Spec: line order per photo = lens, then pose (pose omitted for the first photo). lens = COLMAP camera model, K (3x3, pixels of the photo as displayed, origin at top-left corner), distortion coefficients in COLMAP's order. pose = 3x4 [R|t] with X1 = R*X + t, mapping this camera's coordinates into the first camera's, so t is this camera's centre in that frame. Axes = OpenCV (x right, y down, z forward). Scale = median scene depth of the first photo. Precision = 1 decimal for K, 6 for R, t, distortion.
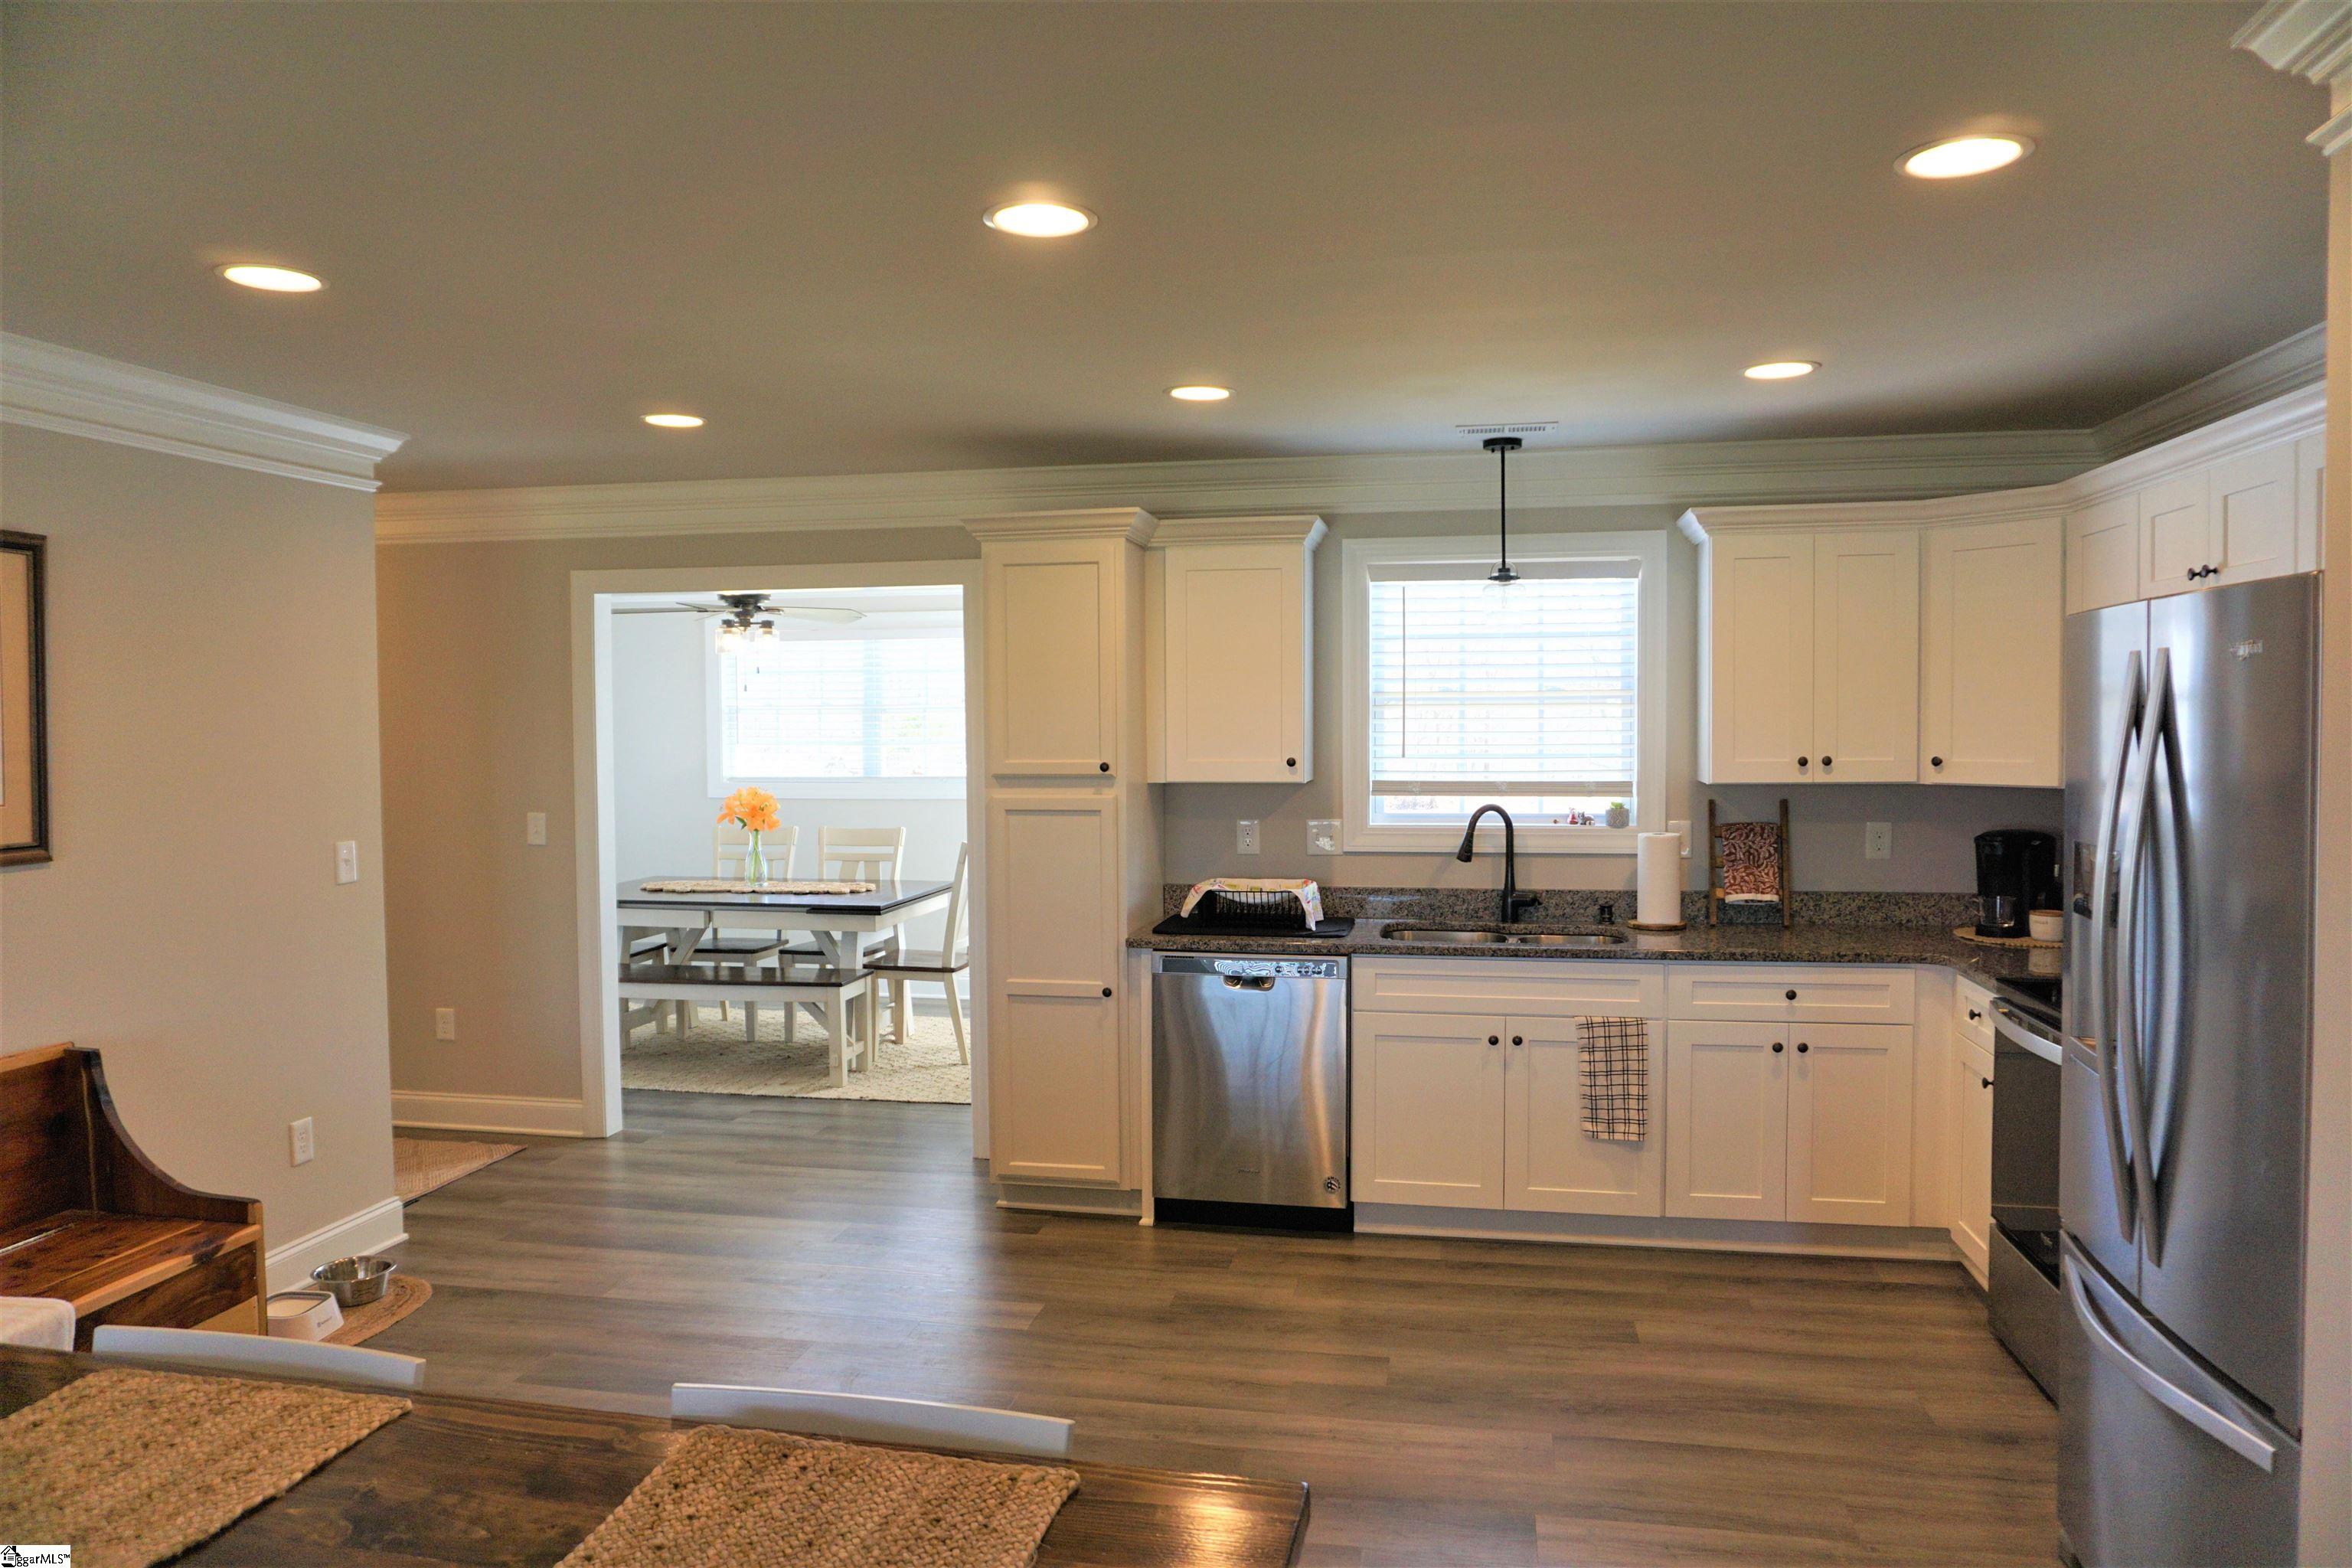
lens RADIAL K [[1566.9, 0, 1173.4], [0, 1566.9, 789.9], [0, 0, 1]] dist [-0.025478, 0.009995]
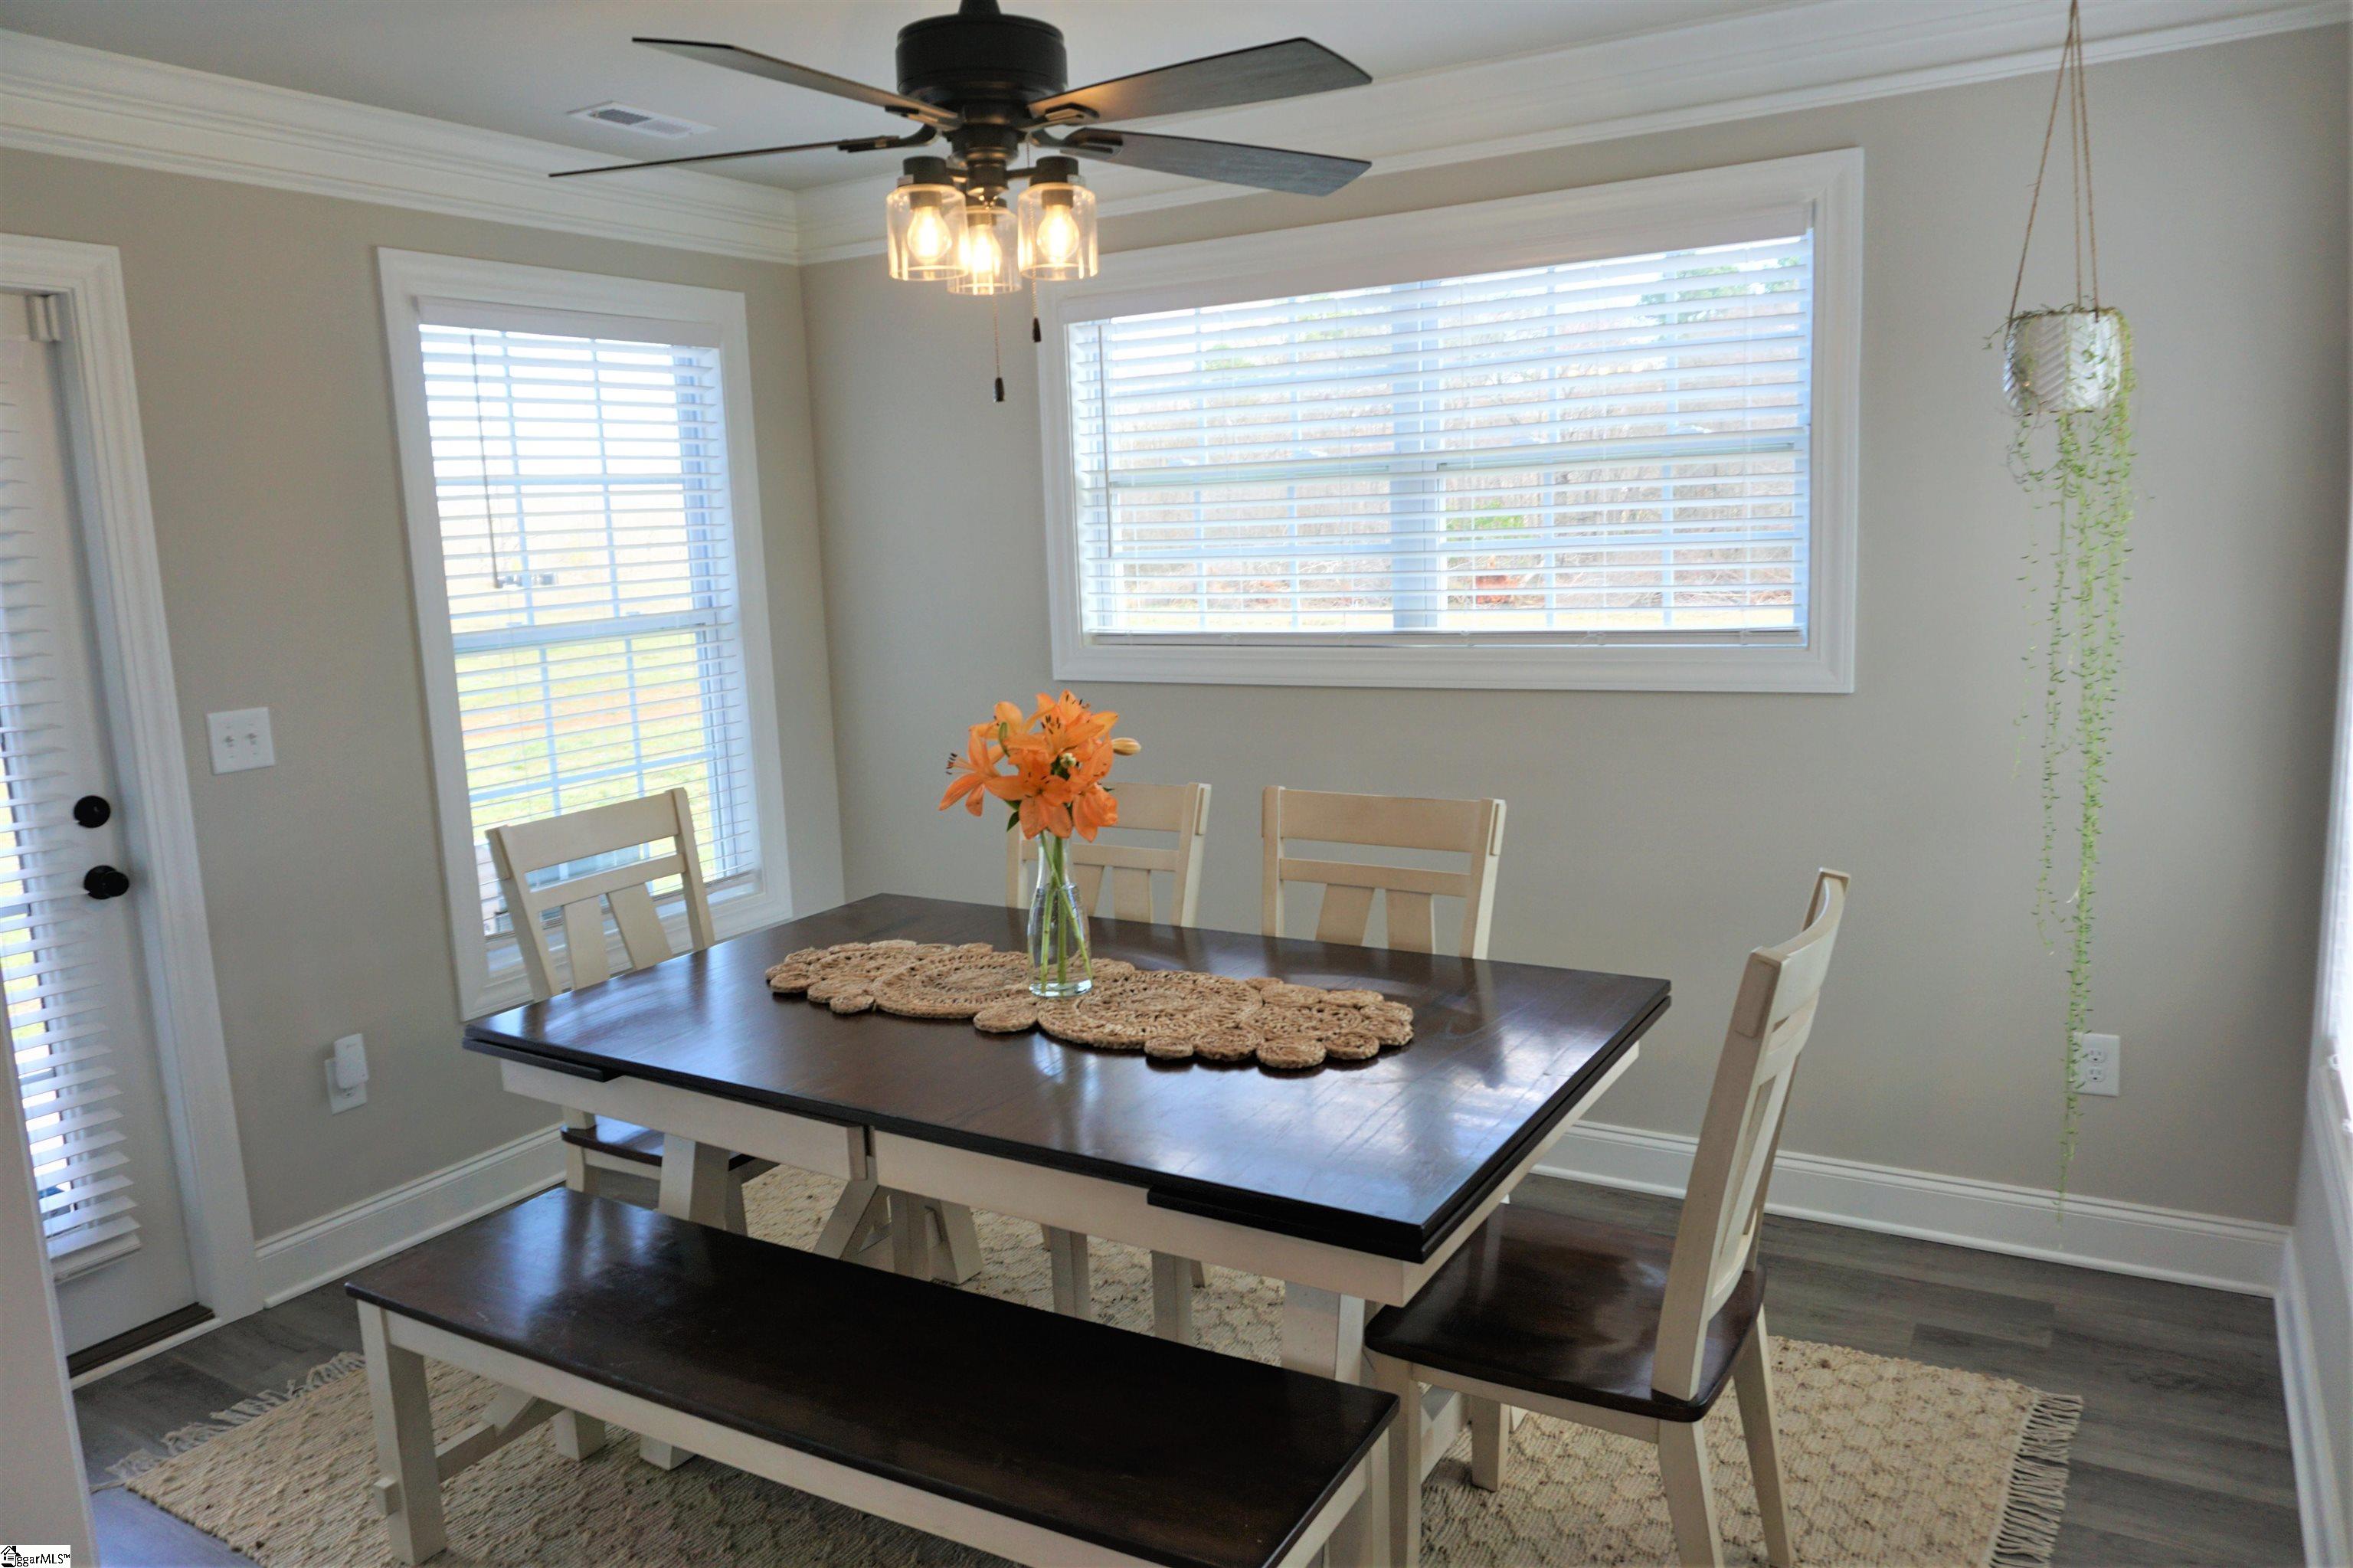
lens RADIAL K [[1567.6, 0, 1180.9], [0, 1567.6, 784.0], [0, 0, 1]] dist [-0.025478, 0.009995]
pose [[0.940952, 0.025407, -0.337585, -0.123488], [0.017451, 0.992214, 0.123316, -0.023398], [0.338089, -0.121925, 0.933183, 0.665635]]
